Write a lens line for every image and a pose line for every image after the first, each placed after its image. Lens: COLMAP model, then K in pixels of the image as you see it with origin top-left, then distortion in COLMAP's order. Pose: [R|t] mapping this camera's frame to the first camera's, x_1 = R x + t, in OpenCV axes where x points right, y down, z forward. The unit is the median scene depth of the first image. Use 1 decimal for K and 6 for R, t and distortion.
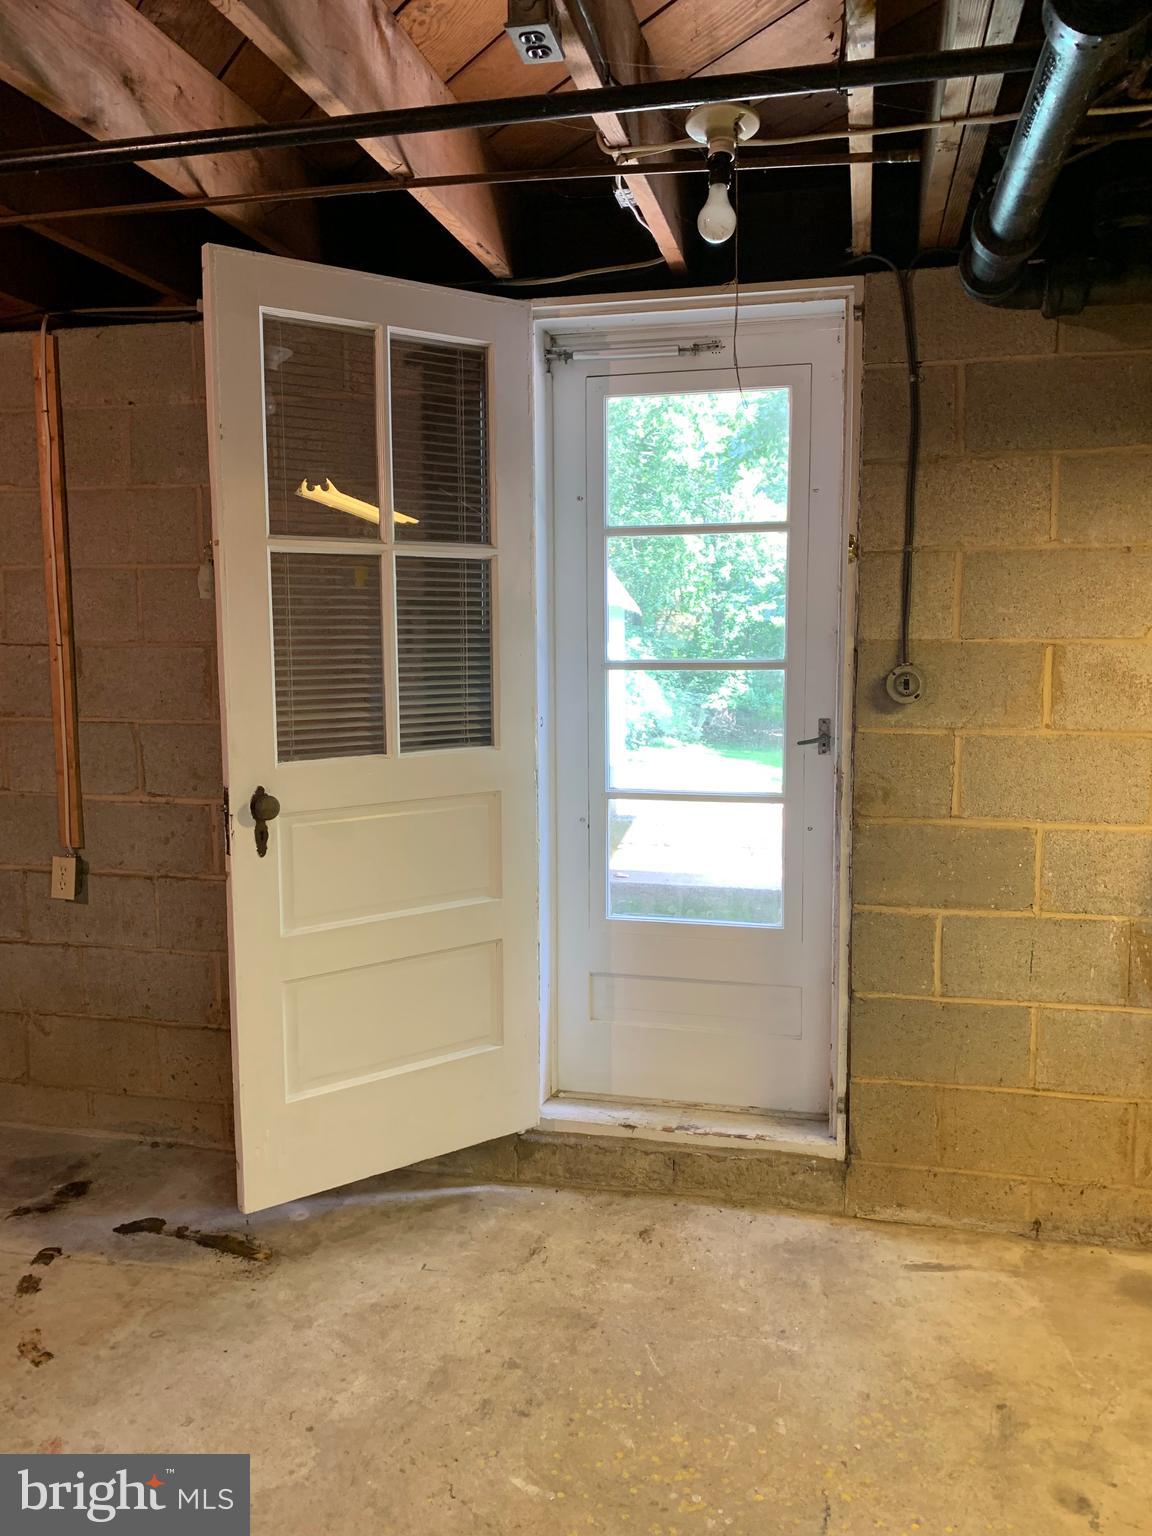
lens RADIAL K [[1171.8, 0, 577.7], [0, 1171.8, 766.0], [0, 0, 1]] dist [0.015027, -0.017271]
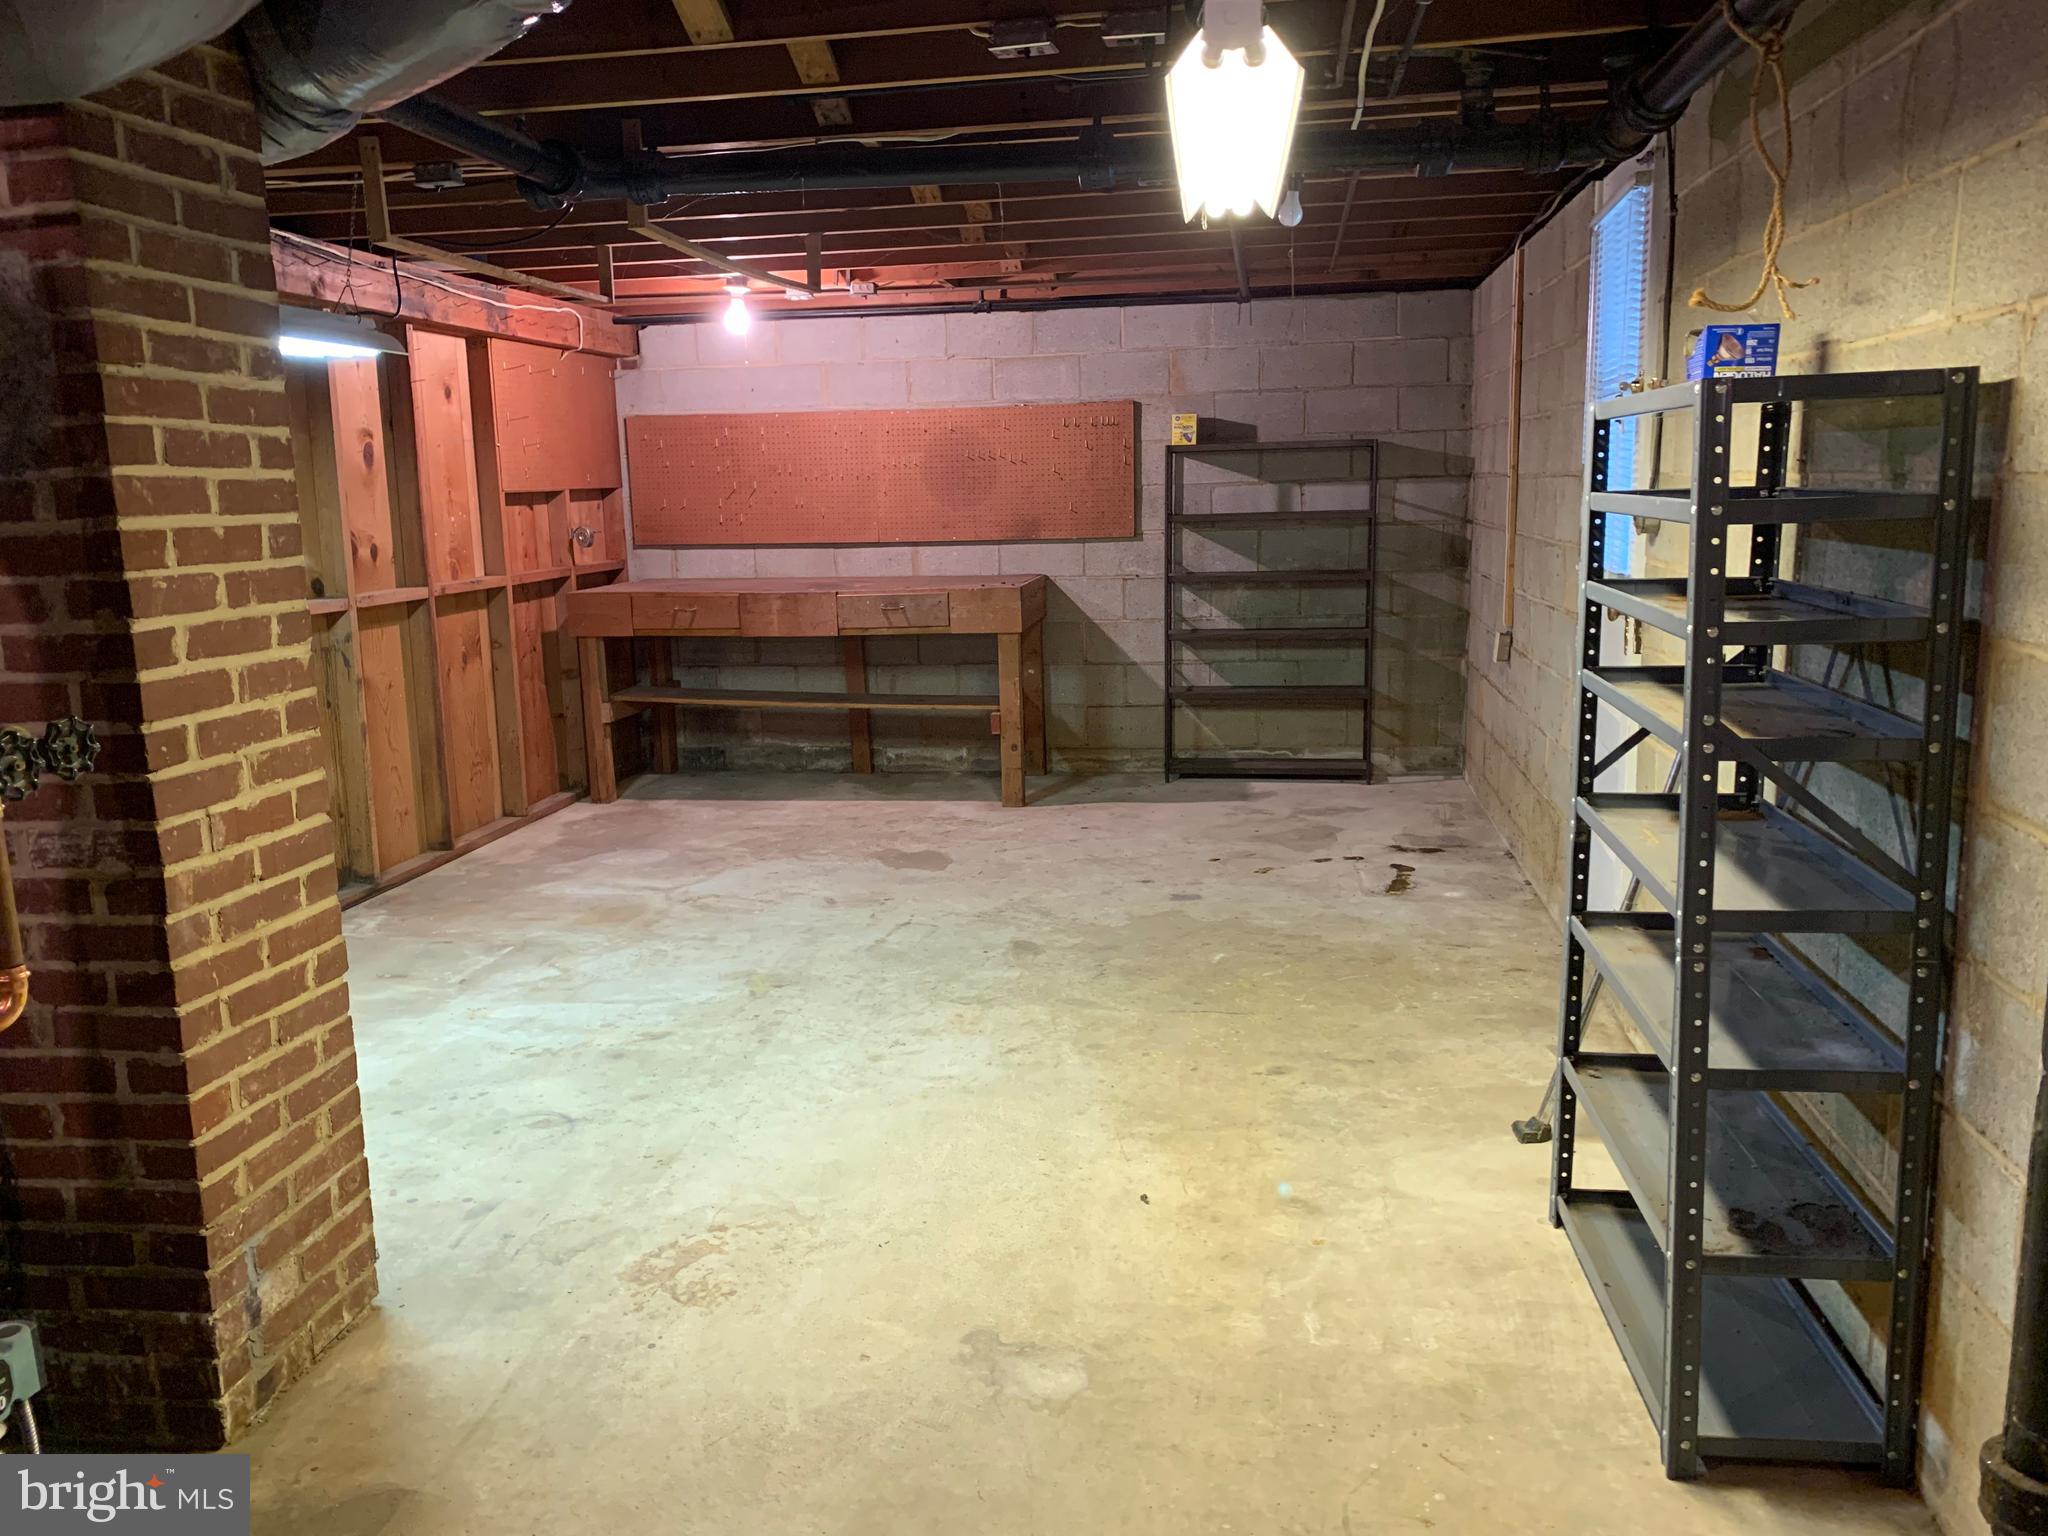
lens RADIAL K [[1562.4, 0, 1007.8], [0, 1562.4, 759.9], [0, 0, 1]] dist [0.015027, -0.017271]
pose [[0.064613, 0.179103, -0.981706, 1.964782], [-0.093238, 0.980542, 0.172754, -0.057879], [0.993545, 0.080370, 0.080055, 0.408433]]
